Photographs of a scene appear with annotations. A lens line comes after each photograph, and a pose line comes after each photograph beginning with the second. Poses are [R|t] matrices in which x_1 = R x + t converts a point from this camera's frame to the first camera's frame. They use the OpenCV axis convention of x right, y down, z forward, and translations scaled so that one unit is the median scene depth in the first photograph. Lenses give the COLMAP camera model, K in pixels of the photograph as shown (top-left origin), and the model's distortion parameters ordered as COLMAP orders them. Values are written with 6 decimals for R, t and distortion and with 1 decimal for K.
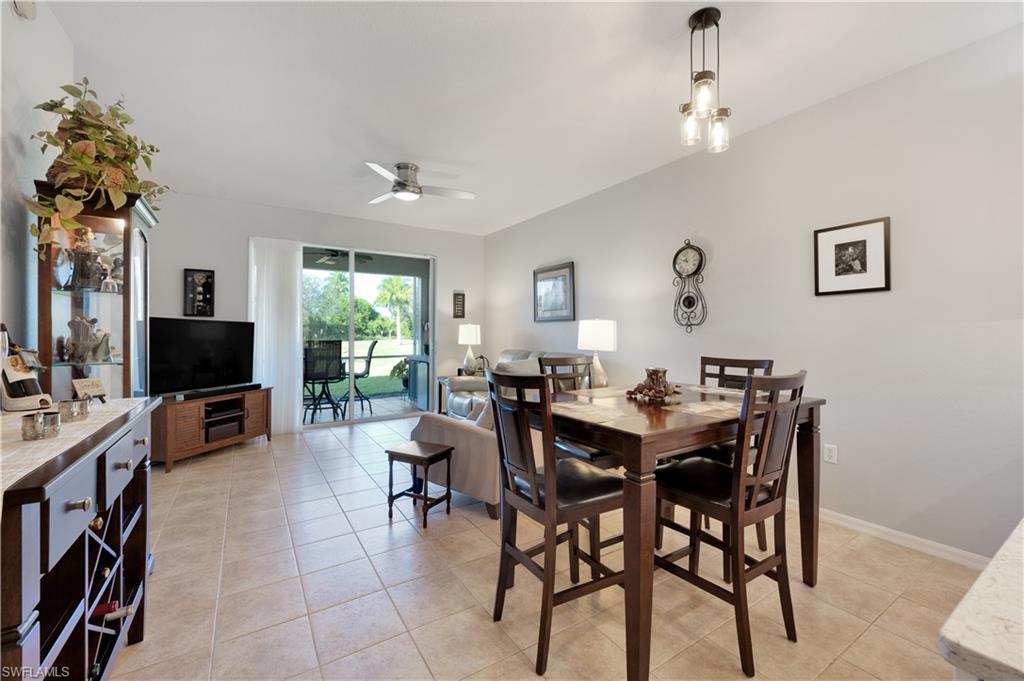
lens RADIAL K [[420.8, 0, 531.7], [0, 420.8, 332.9], [0, 0, 1]] dist [0.002246, 0.000185]
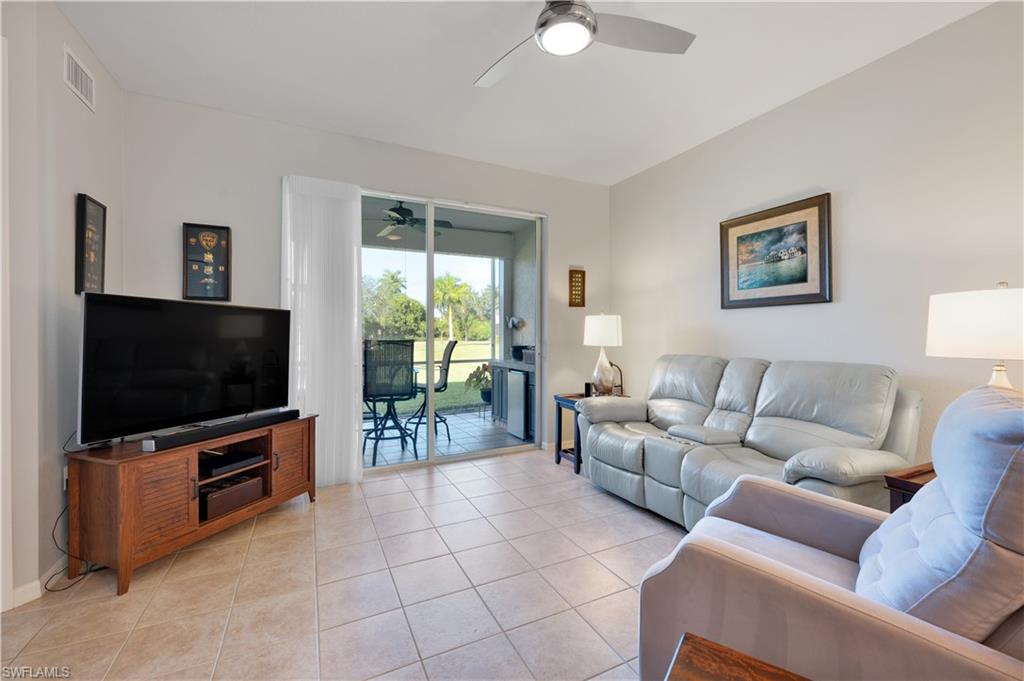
lens RADIAL K [[420.8, 0, 509.3], [0, 420.8, 334.5], [0, 0, 1]] dist [0.002246, 0.000185]
pose [[0.988263, -0.002564, -0.152744, -0.199232], [0.002686, 0.999996, 0.000589, 0.009550], [0.152741, -0.000992, 0.988266, 0.356776]]
